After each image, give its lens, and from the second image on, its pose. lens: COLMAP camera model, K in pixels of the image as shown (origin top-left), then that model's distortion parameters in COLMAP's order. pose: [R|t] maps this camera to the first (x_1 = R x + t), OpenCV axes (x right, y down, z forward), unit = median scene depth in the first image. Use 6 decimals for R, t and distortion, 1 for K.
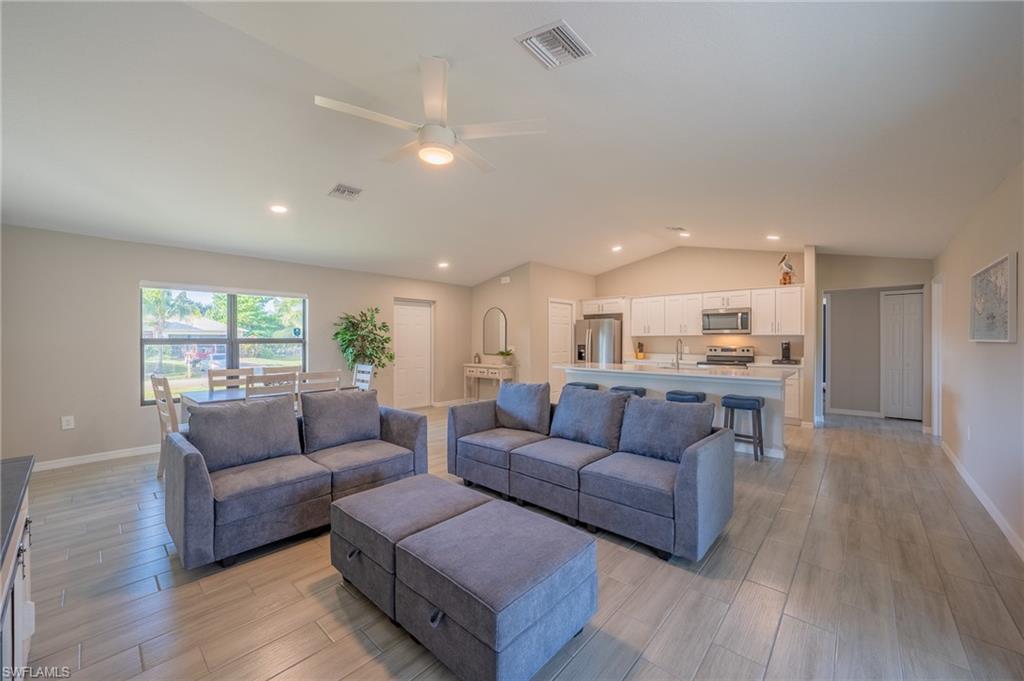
lens RADIAL K [[392.2, 0, 515.4], [0, 392.2, 340.2], [0, 0, 1]] dist [-0.012123, 0.000455]
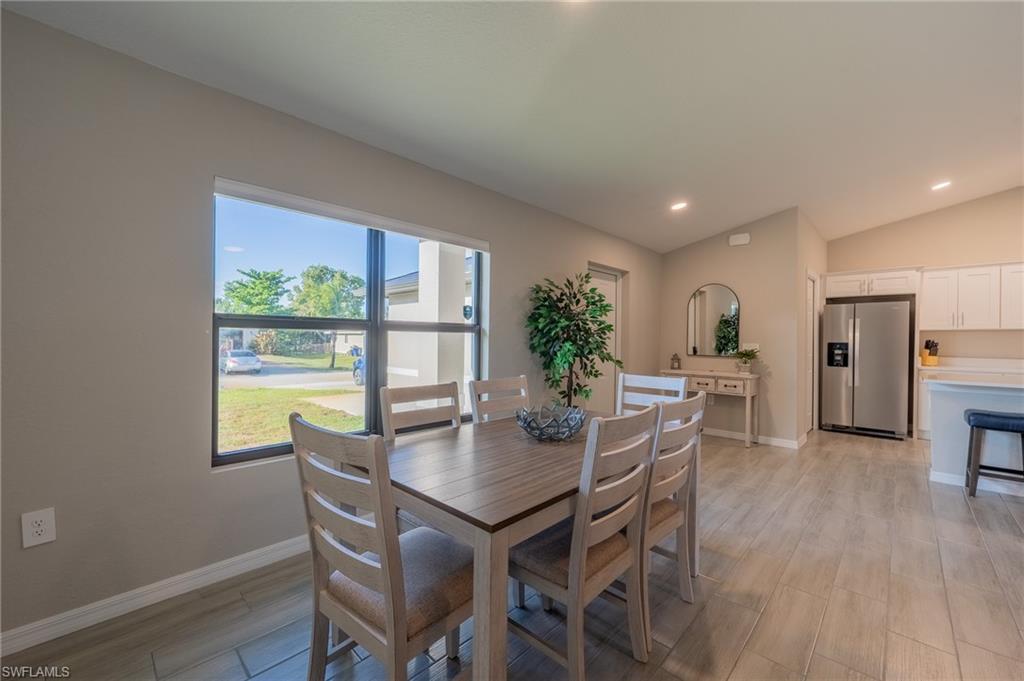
lens RADIAL K [[407.6, 0, 516.2], [0, 407.6, 340.0], [0, 0, 1]] dist [-0.000251, 0.000319]
pose [[0.999550, 0.010768, -0.028012, -0.404887], [-0.010735, 0.999941, 0.001335, 0.014276], [0.028025, -0.001034, 0.999607, 0.364256]]
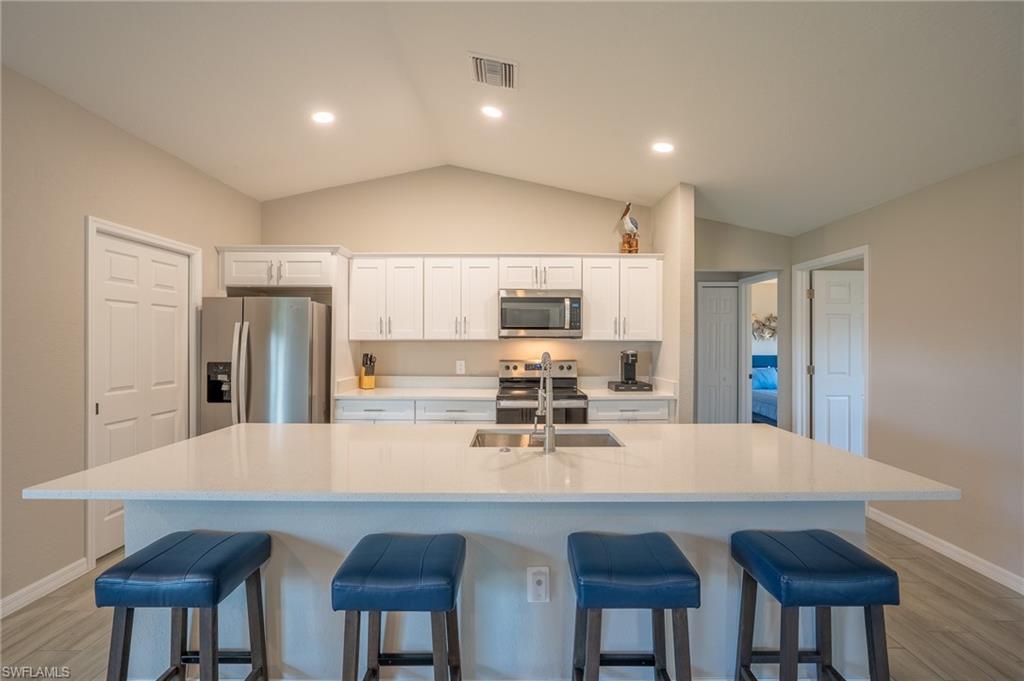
lens RADIAL K [[437.8, 0, 512.0], [0, 437.8, 340.5], [0, 0, 1]] dist [-0.001611, -0.000059]
pose [[0.746773, 0.002314, 0.665075, 0.115740], [-0.001882, 0.999997, -0.001366, -0.011133], [-0.665076, -0.000232, 0.746775, 0.579115]]
